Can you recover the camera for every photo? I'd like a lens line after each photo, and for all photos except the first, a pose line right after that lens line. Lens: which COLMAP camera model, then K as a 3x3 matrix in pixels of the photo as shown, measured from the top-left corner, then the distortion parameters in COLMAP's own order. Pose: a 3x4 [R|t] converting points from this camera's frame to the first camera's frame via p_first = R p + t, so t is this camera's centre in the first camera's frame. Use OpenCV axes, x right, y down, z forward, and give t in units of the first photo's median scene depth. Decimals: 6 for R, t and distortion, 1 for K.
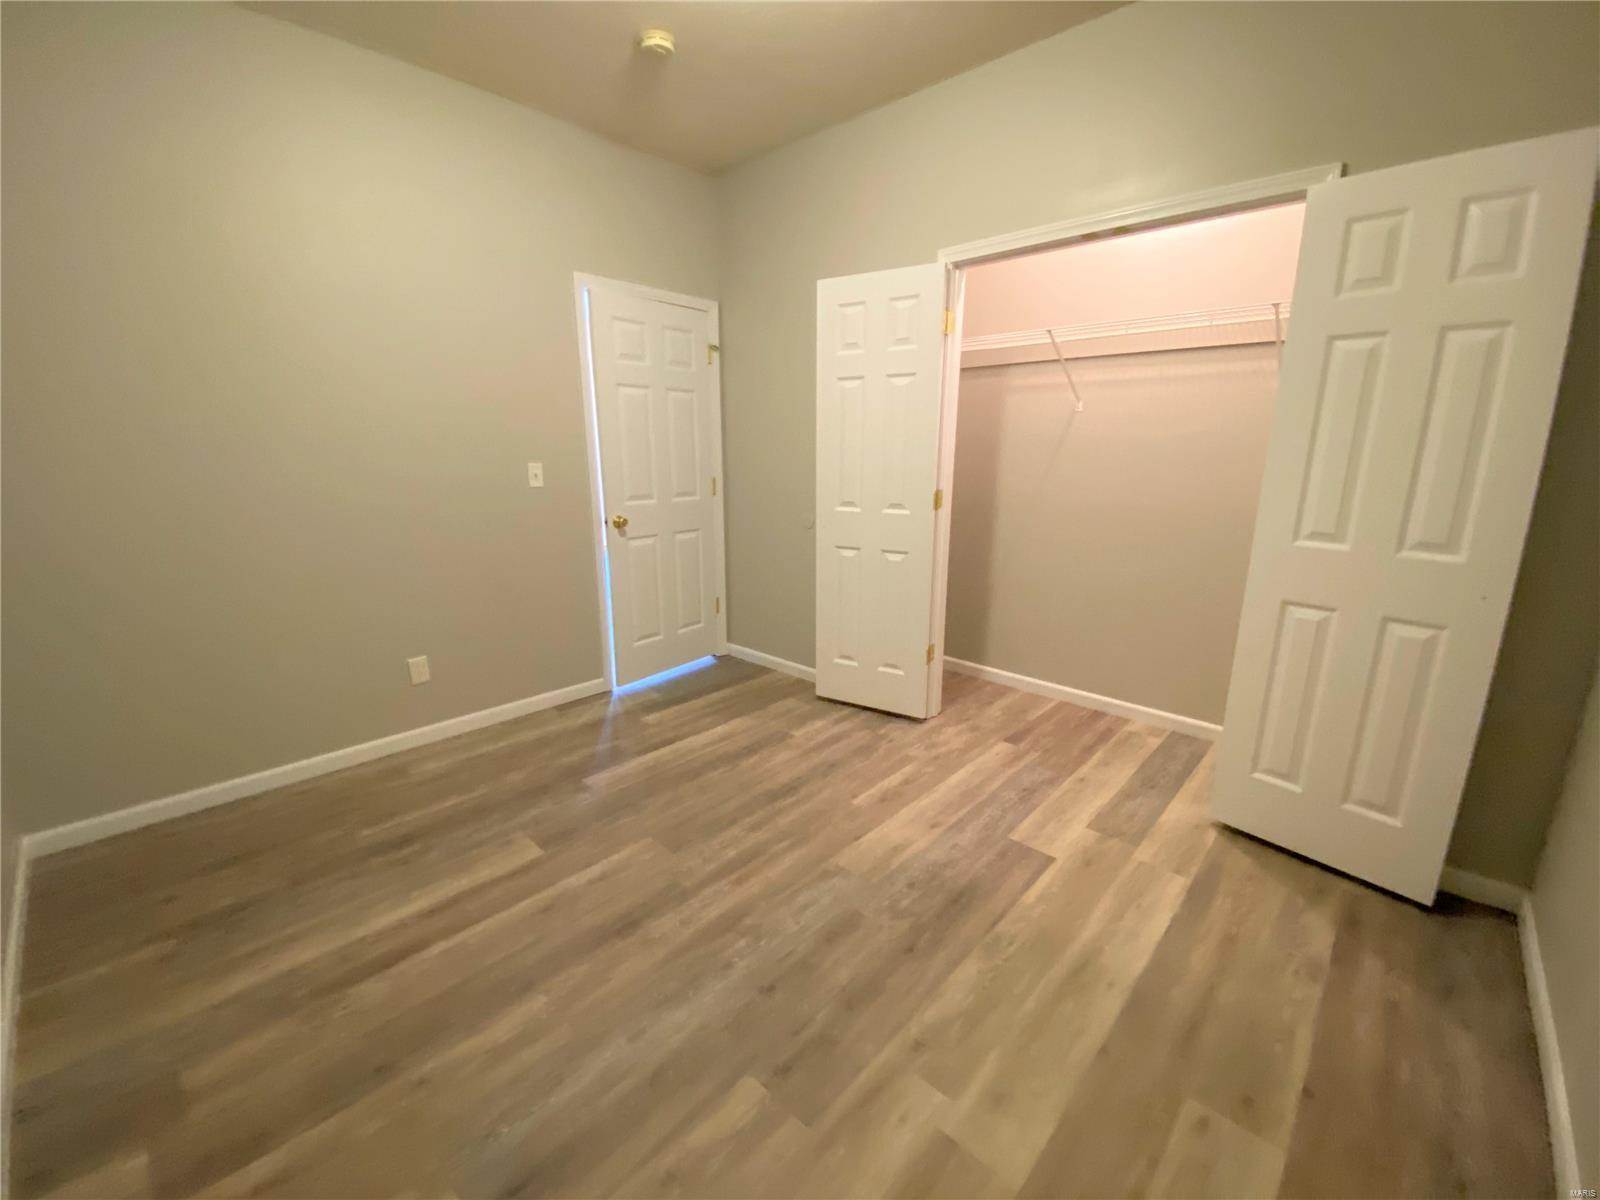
lens RADIAL K [[662.2, 0, 800.8], [0, 662.2, 595.3], [0, 0, 1]] dist [0.051639, -0.036614]
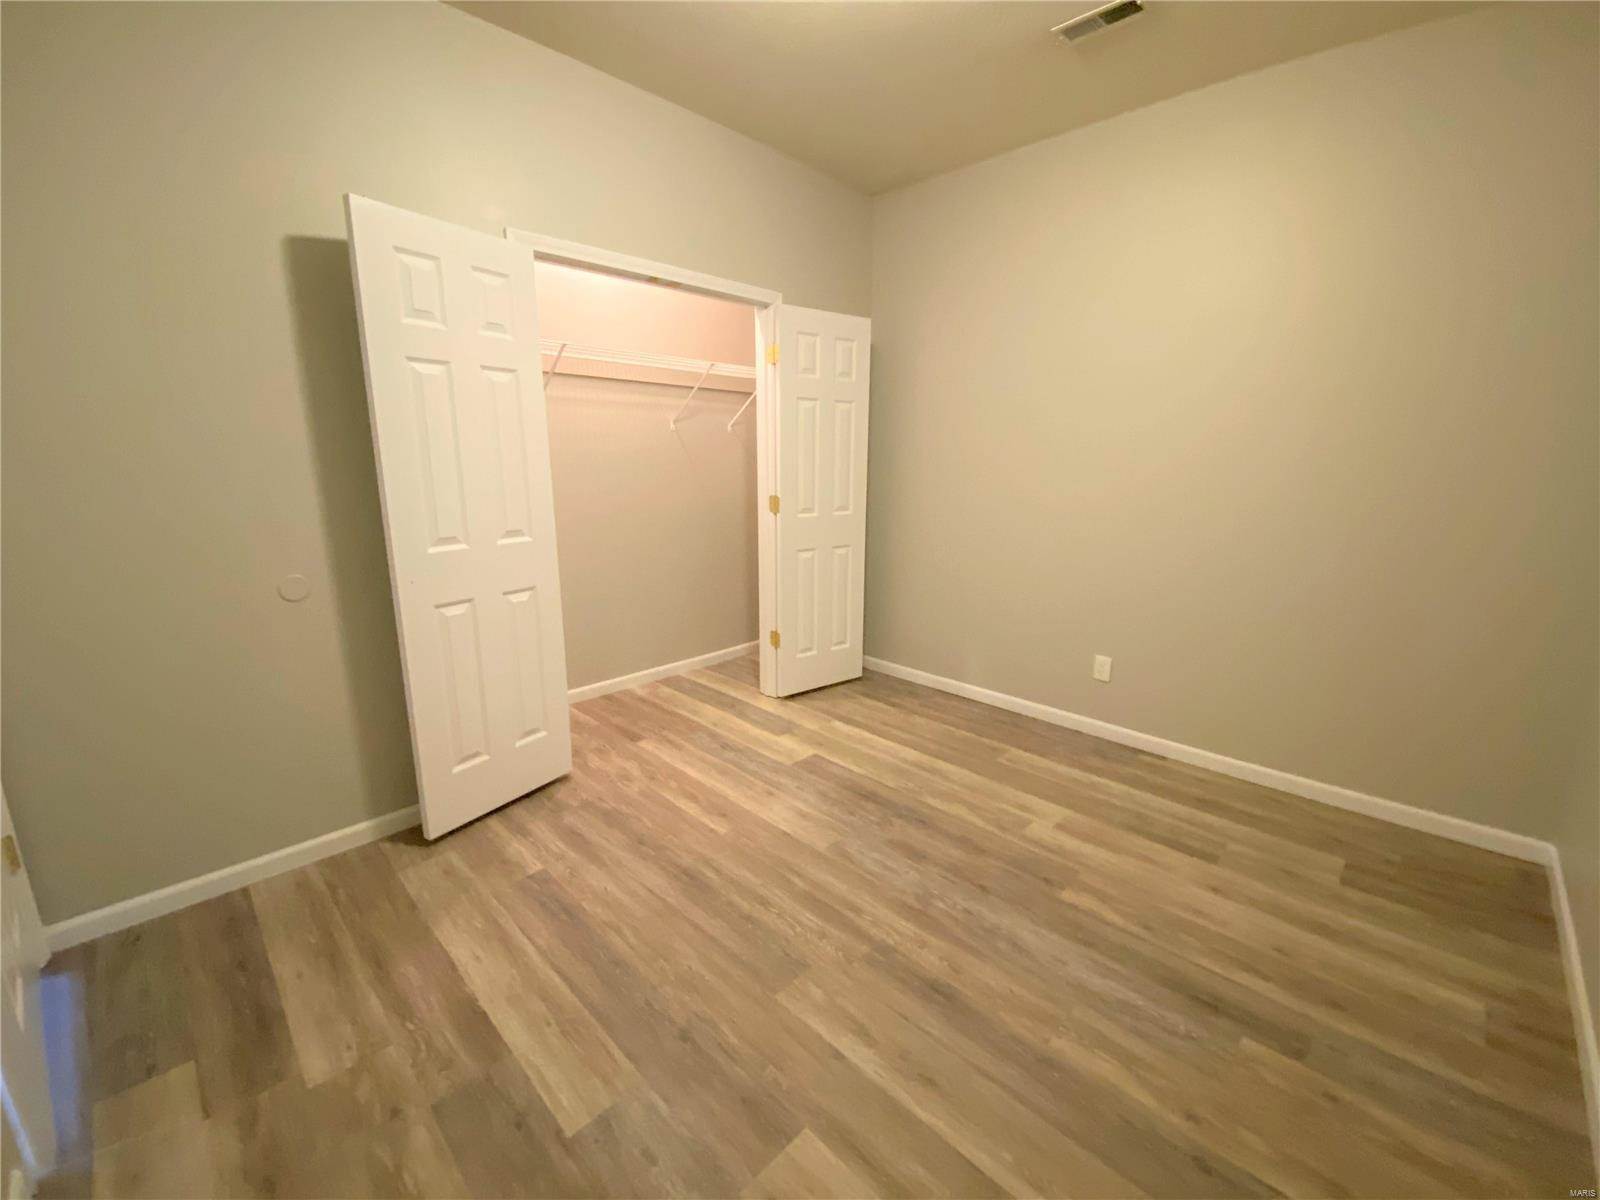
lens RADIAL K [[662.2, 0, 800.8], [0, 662.2, 595.3], [0, 0, 1]] dist [0.051639, -0.036614]
pose [[0.000961, -0.212065, 0.977255, -0.829587], [0.214502, 0.954552, 0.206927, -0.198965], [-0.976723, 0.209424, 0.046405, 0.822543]]
